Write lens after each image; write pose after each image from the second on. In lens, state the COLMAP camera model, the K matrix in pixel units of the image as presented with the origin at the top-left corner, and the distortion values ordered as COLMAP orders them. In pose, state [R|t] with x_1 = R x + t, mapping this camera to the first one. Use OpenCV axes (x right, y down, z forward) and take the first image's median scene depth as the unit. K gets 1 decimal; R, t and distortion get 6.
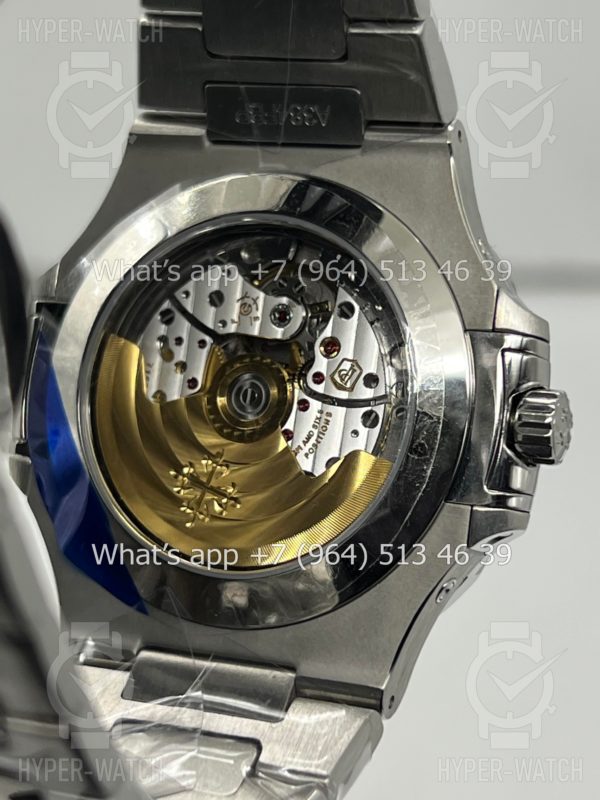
lens RADIAL K [[2425.0, 0, 300.0], [0, 2425.0, 400.0], [0, 0, 1]] dist [-0.417129, 0.392516]
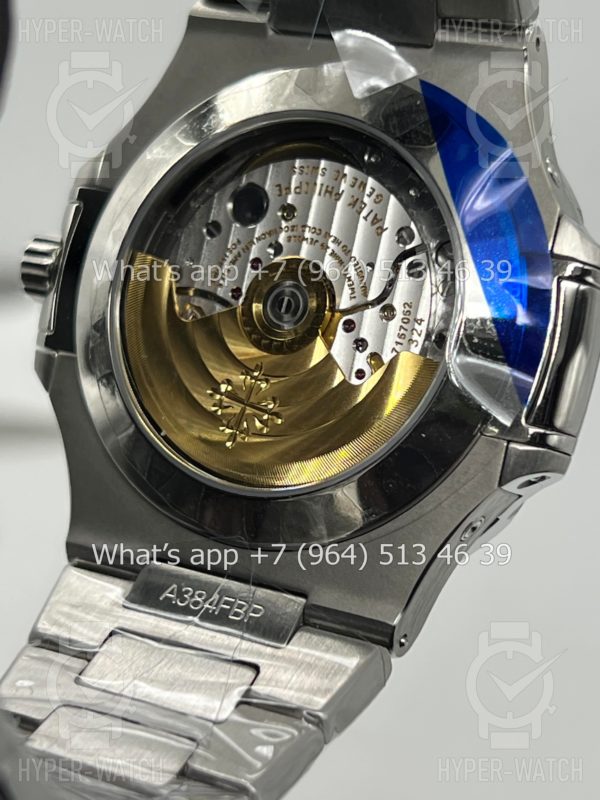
lens RADIAL K [[1786.9, 0, 300.0], [0, 1786.9, 400.0], [0, 0, 1]] dist [-0.006692, 0.170870]
pose [[0.994049, 0.103328, -0.034484, 0.012589], [-0.103484, 0.994627, -0.002774, 0.037159], [0.034012, 0.006326, 0.999401, 0.297700]]
